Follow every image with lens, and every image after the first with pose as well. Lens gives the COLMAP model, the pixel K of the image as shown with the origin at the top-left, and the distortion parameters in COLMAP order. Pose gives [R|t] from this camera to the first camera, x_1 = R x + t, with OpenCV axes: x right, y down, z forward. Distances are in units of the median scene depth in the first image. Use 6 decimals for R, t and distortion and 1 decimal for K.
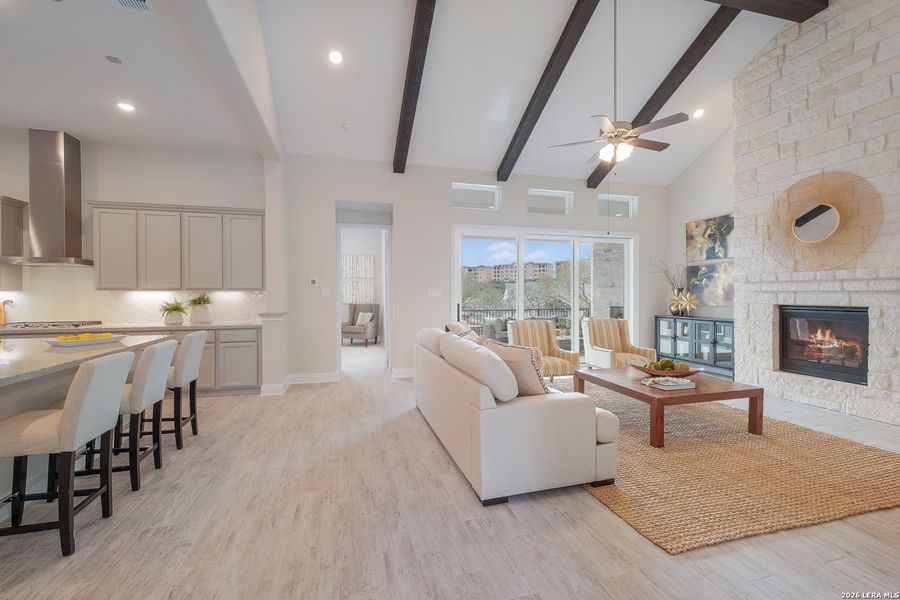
lens RADIAL K [[386.9, 0, 449.2], [0, 386.9, 293.2], [0, 0, 1]] dist [0.003678, -0.000005]
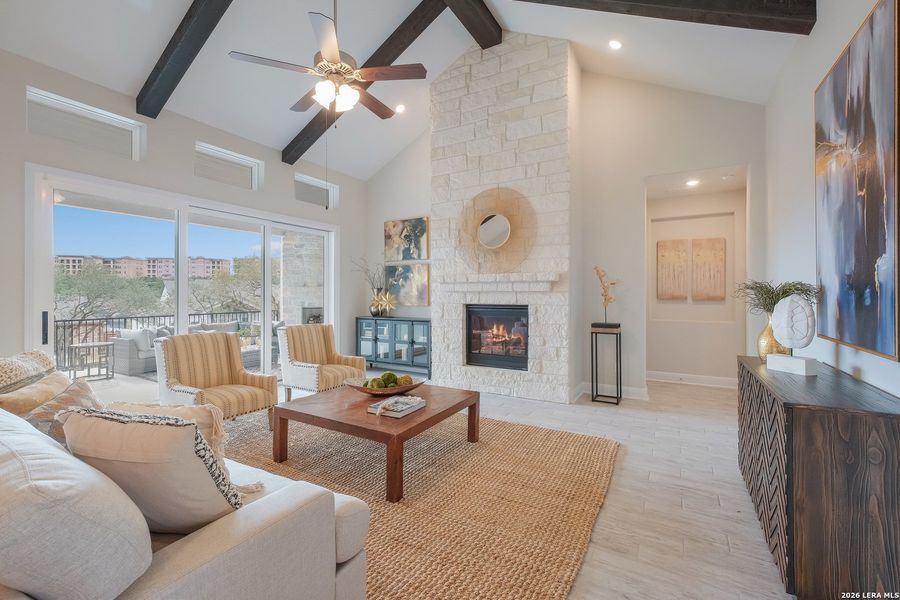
lens RADIAL K [[386.9, 0, 449.2], [0, 386.9, 293.2], [0, 0, 1]] dist [0.003678, -0.000005]
pose [[0.712969, 0.001023, 0.701194, 0.054198], [-0.001217, 0.999999, -0.000222, -0.000004], [-0.701194, -0.000696, 0.712970, 0.242145]]
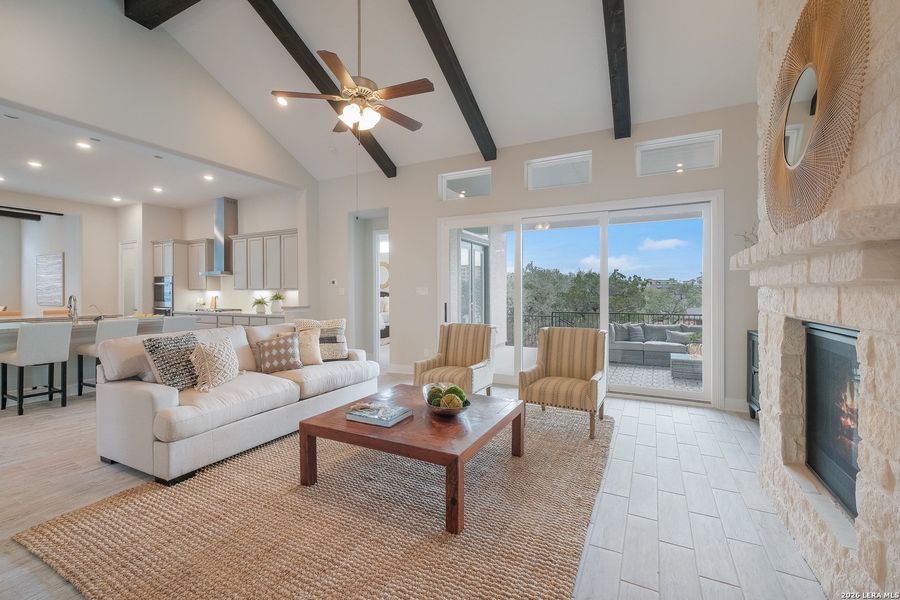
lens RADIAL K [[386.9, 0, 449.2], [0, 386.9, 293.2], [0, 0, 1]] dist [0.003678, -0.000005]
pose [[0.731285, 0.000948, -0.682071, 0.781249], [0.000606, 0.999998, 0.002039, 0.001950], [0.682072, -0.001905, 0.731283, 0.374151]]
